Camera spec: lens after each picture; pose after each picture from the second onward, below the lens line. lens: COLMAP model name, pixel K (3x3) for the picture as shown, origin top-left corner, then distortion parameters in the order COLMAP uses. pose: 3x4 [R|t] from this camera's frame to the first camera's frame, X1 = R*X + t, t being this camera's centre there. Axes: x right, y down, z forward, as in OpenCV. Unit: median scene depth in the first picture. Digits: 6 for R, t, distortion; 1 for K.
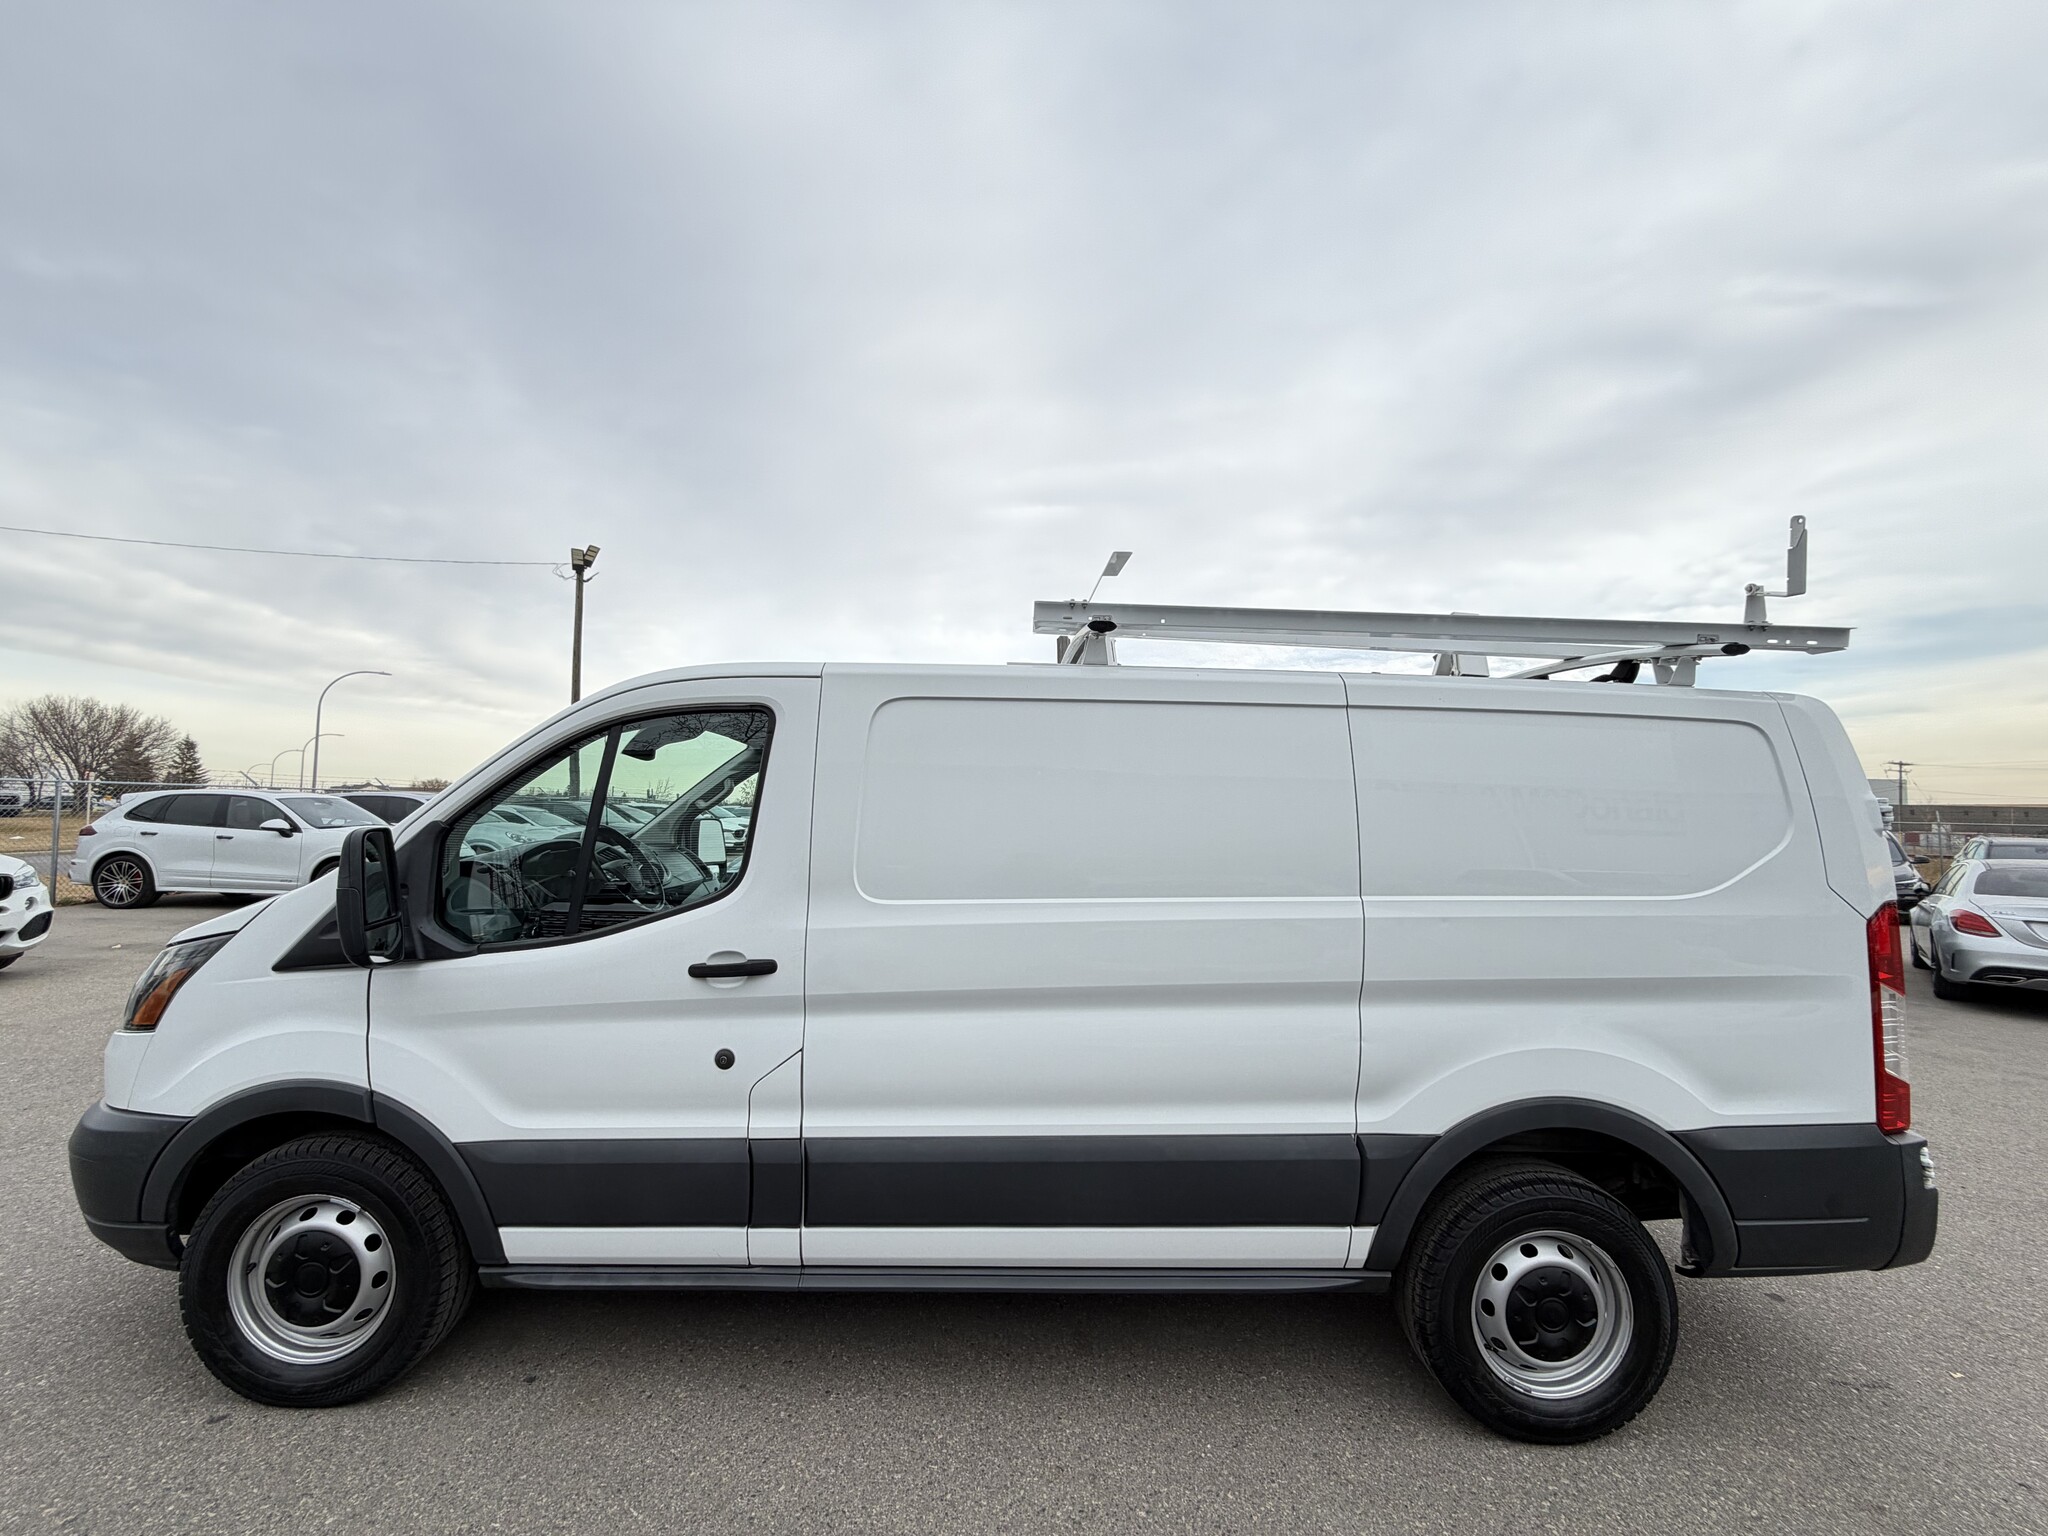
lens RADIAL K [[787.3, 0, 1036.8], [0, 787.3, 777.0], [0, 0, 1]] dist [-0.007778, -0.001095]
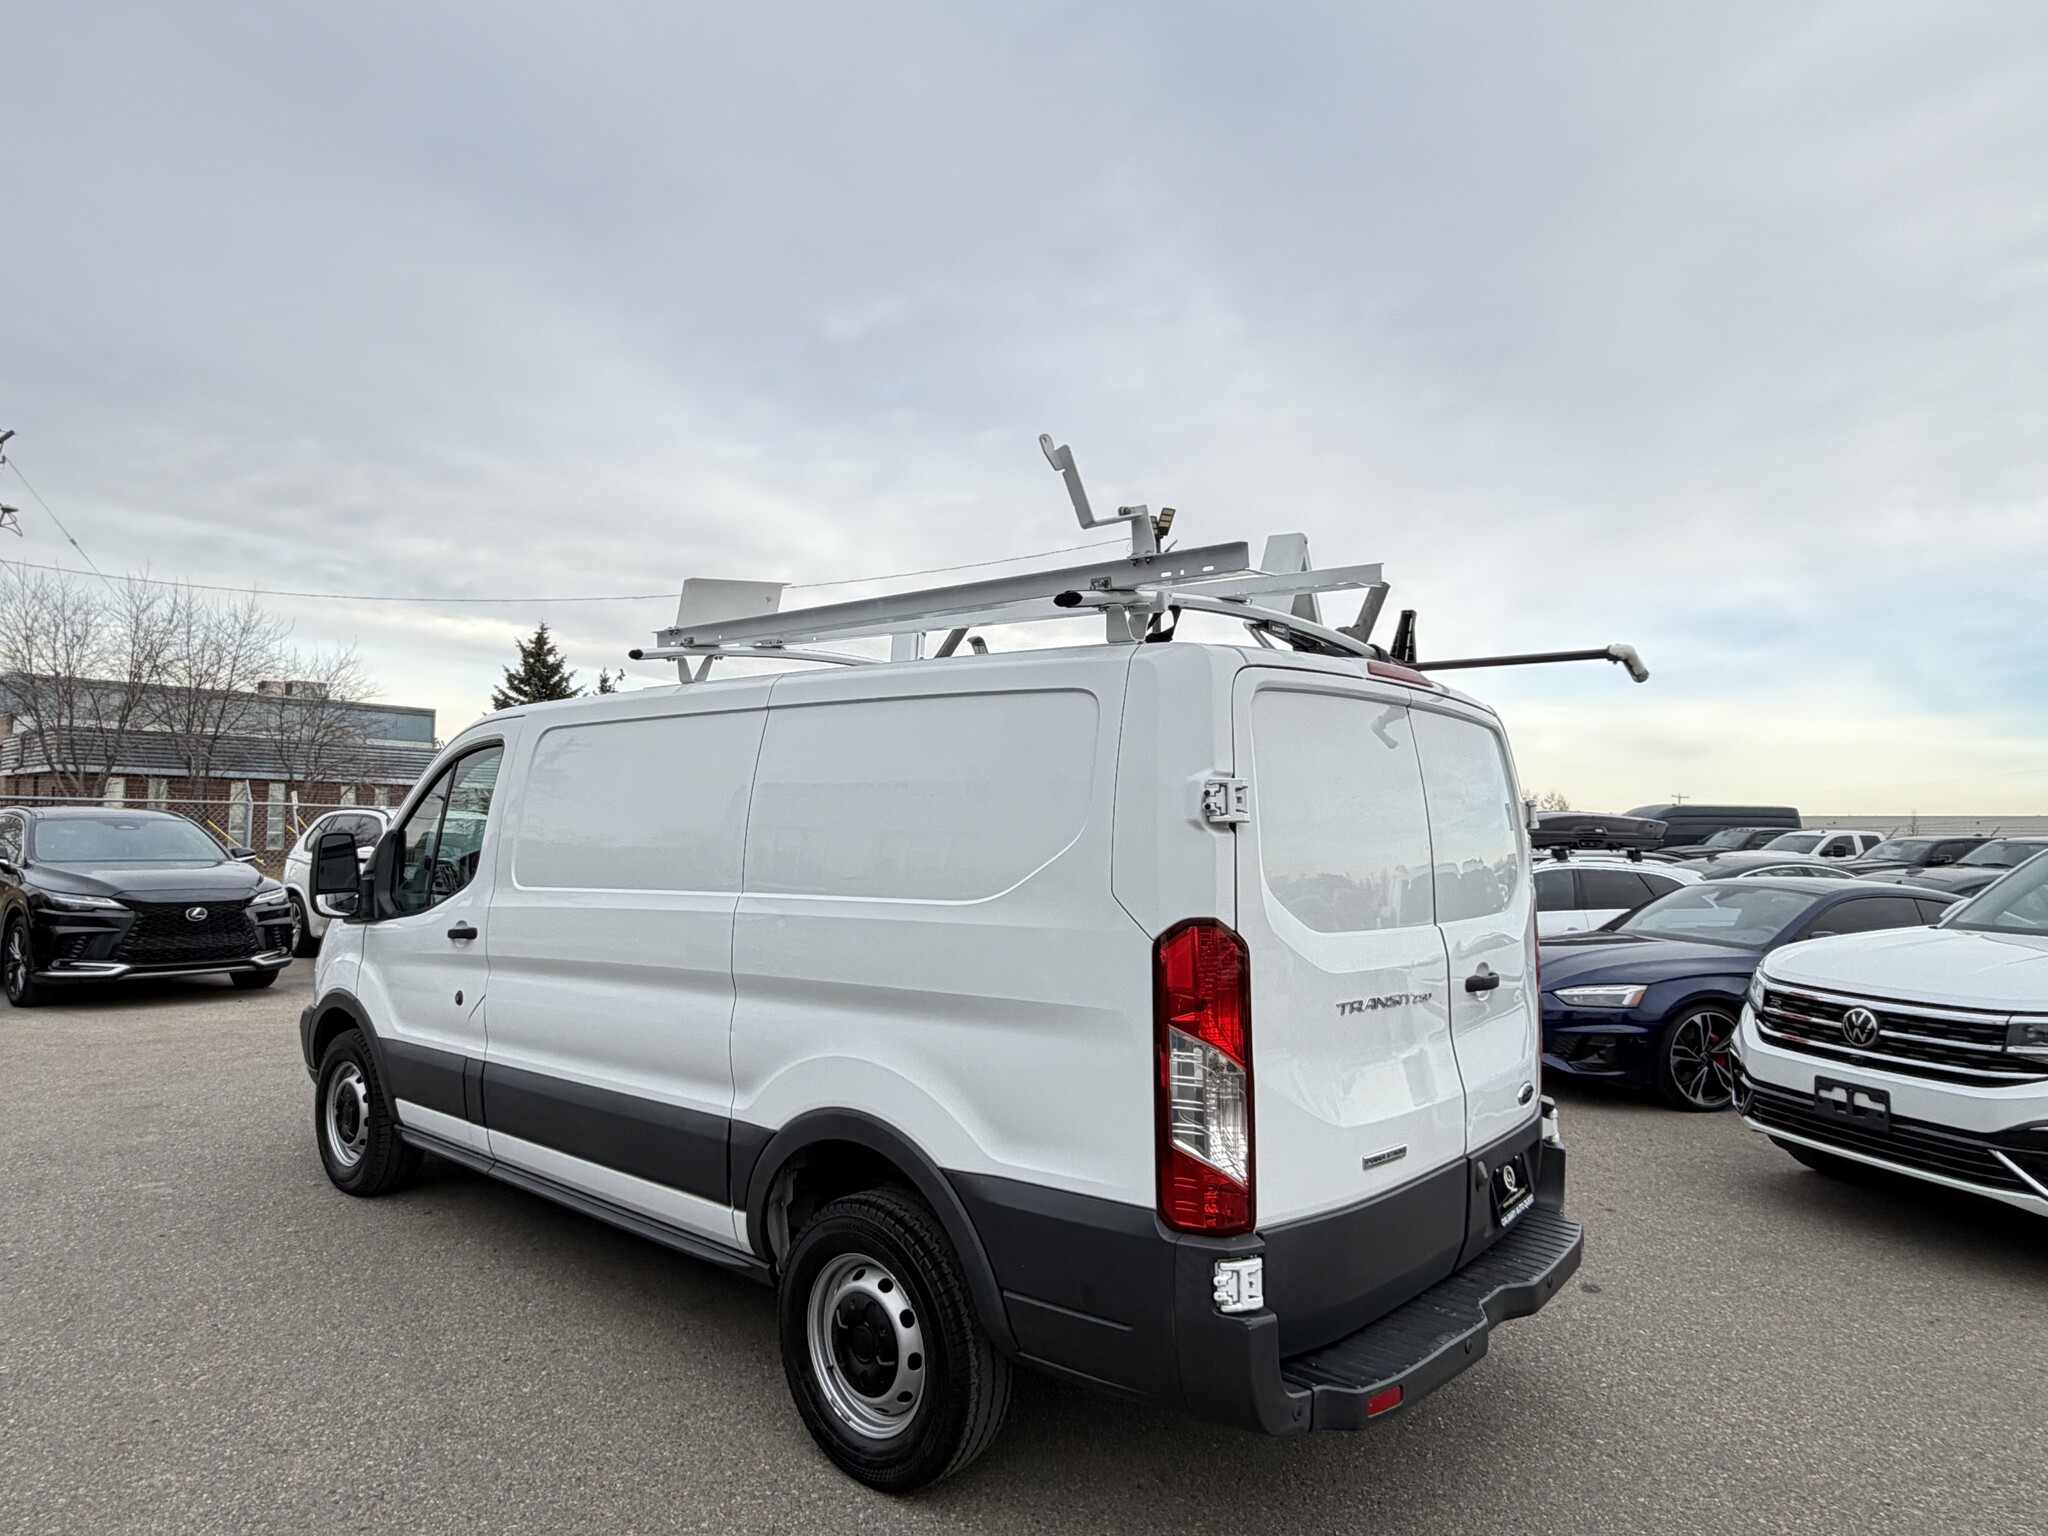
lens RADIAL K [[1266.8, 0, 1026.4], [0, 1266.8, 753.3], [0, 0, 1]] dist [-0.034029, 0.004803]
pose [[0.742078, -0.053335, -0.668188, 1.724442], [0.033373, 0.998533, -0.042640, 0.048340], [0.669482, 0.009343, 0.742769, 0.005905]]
